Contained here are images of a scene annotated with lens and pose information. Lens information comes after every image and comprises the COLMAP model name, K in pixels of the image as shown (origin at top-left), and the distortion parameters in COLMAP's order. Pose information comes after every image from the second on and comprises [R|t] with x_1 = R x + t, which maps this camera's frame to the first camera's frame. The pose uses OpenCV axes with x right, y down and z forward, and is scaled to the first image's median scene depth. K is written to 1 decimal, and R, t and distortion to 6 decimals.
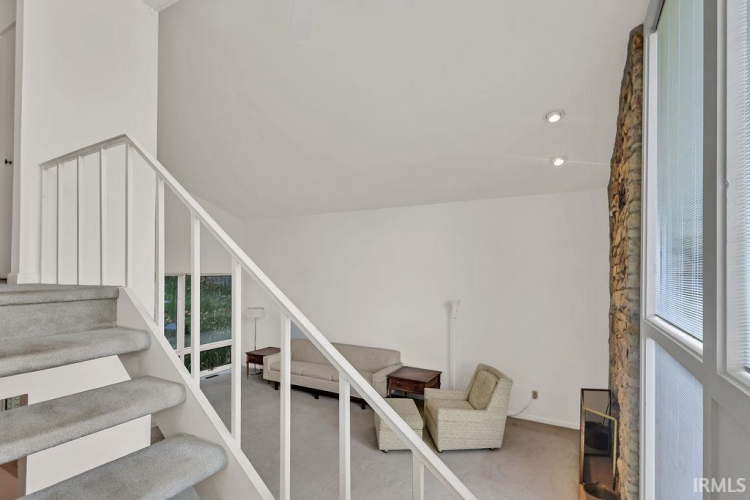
lens RADIAL K [[362.1, 0, 374.1], [0, 362.1, 272.9], [0, 0, 1]] dist [-0.001034, -0.000012]
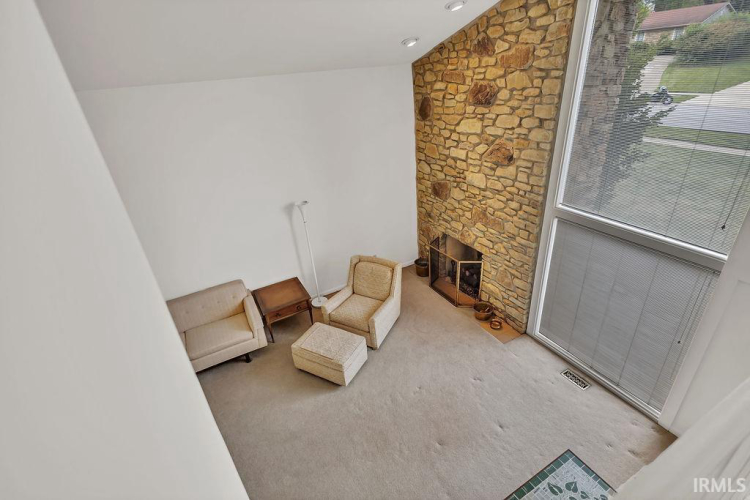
lens RADIAL K [[364.1, 0, 372.0], [0, 364.1, 255.7], [0, 0, 1]] dist [-0.000677, 0.000008]
pose [[0.535557, -0.448064, 0.715833, -0.476507], [0.086729, 0.872342, 0.481141, -0.282194], [-0.840034, -0.195595, 0.506049, 0.482899]]
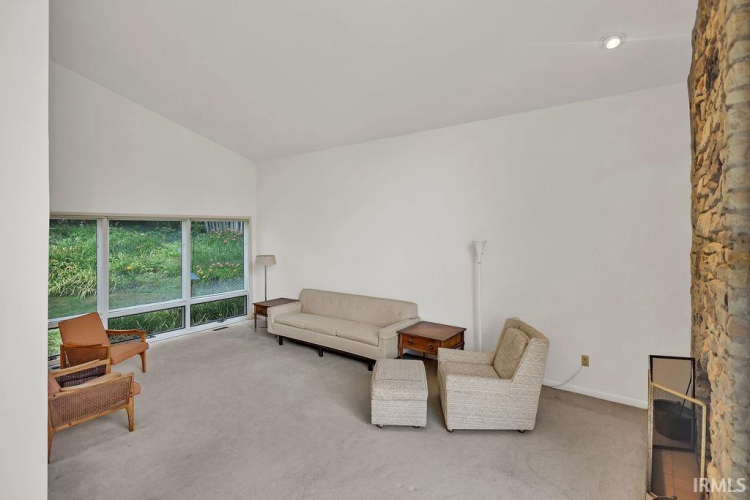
lens RADIAL K [[368.4, 0, 375.0], [0, 368.4, 231.0], [0, 0, 1]] dist [0.001513, 0.000107]
pose [[0.991466, -0.012260, -0.129791, 0.124969], [0.013262, 0.999889, 0.006852, 0.058342], [0.129692, -0.008515, 0.991518, 0.196416]]
